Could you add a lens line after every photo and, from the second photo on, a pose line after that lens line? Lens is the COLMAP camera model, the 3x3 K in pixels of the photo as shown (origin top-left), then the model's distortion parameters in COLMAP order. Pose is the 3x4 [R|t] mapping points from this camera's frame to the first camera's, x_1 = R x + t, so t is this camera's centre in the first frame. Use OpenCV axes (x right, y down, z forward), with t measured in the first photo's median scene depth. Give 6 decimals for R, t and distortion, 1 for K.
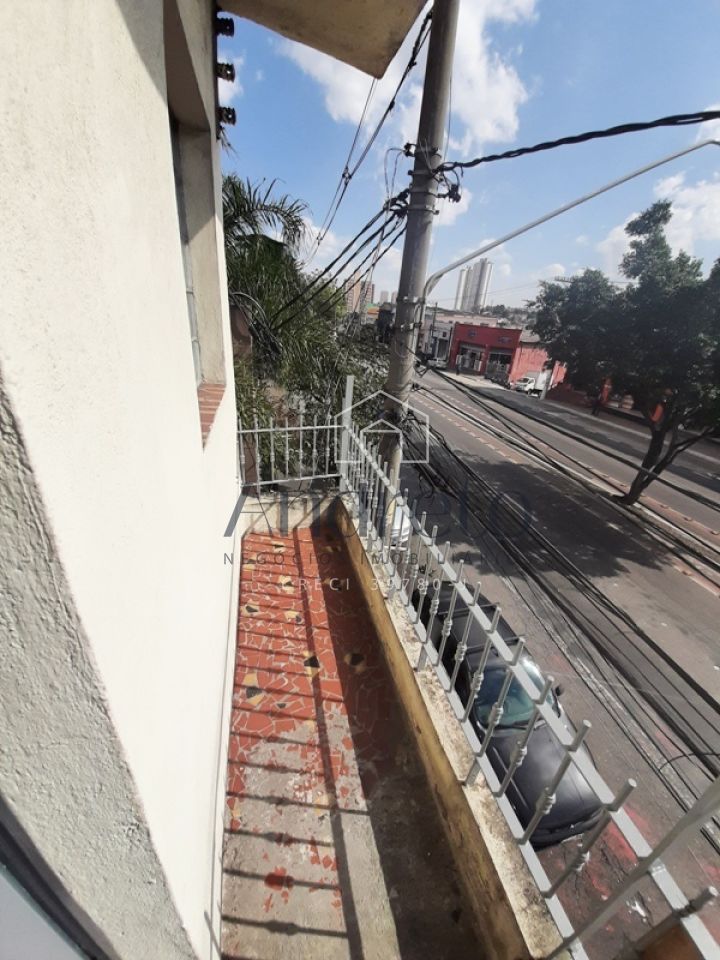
lens RADIAL K [[377.8, 0, 358.9], [0, 377.8, 492.0], [0, 0, 1]] dist [0.001443, -0.010807]
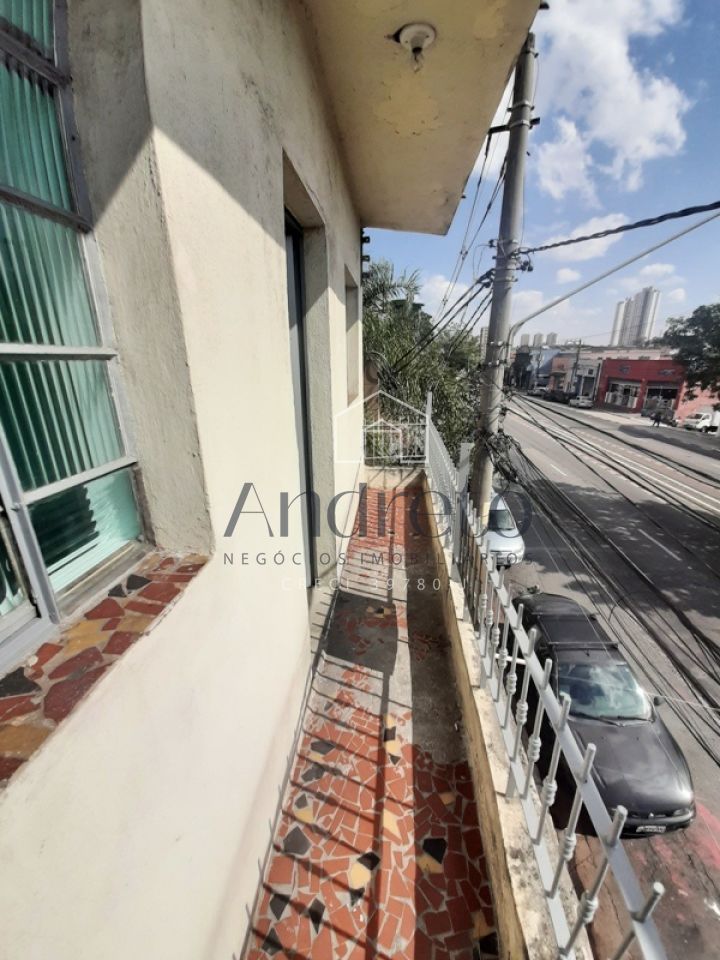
lens RADIAL K [[370.2, 0, 355.4], [0, 370.2, 484.7], [0, 0, 1]] dist [0.002863, -0.010060]
pose [[0.940639, 0.023774, -0.338575, 0.125348], [-0.066745, 0.991022, -0.115848, 0.167095], [0.332781, 0.131569, 0.933781, -0.316746]]
